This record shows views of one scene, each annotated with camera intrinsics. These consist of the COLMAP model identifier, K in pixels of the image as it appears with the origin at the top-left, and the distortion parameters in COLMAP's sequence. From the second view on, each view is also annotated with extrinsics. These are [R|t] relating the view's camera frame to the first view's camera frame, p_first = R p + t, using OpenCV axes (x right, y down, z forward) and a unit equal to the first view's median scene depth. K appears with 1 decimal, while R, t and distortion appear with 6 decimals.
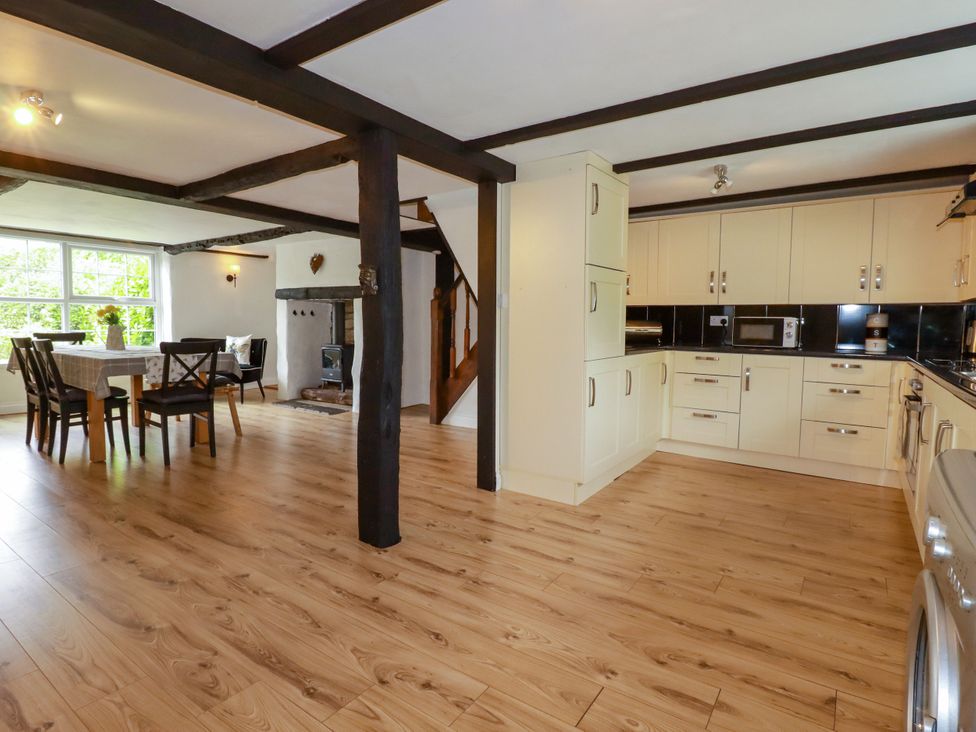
lens RADIAL K [[527.3, 0, 484.4], [0, 527.3, 361.1], [0, 0, 1]] dist [-0.010333, -0.001378]
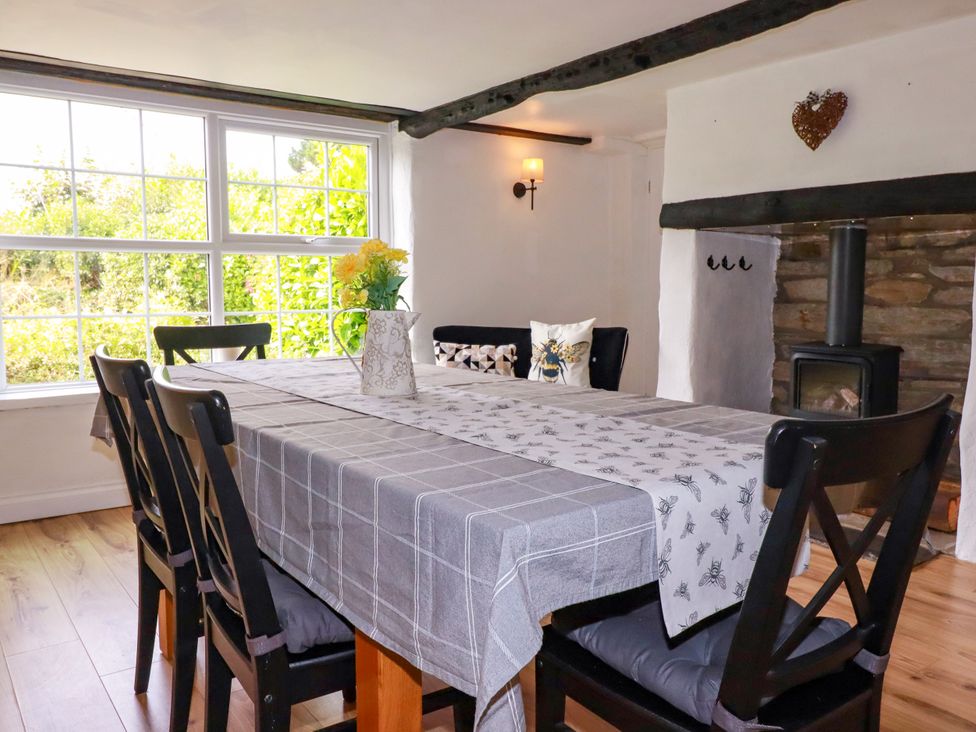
lens RADIAL K [[808.9, 0, 488.1], [0, 808.9, 365.6], [0, 0, 1]] dist [0.009597, 0.009865]
pose [[0.948321, 0.016224, -0.316897, -0.322227], [-0.007366, 0.999548, 0.029130, -0.031433], [0.317226, -0.025290, 0.948013, 0.373538]]
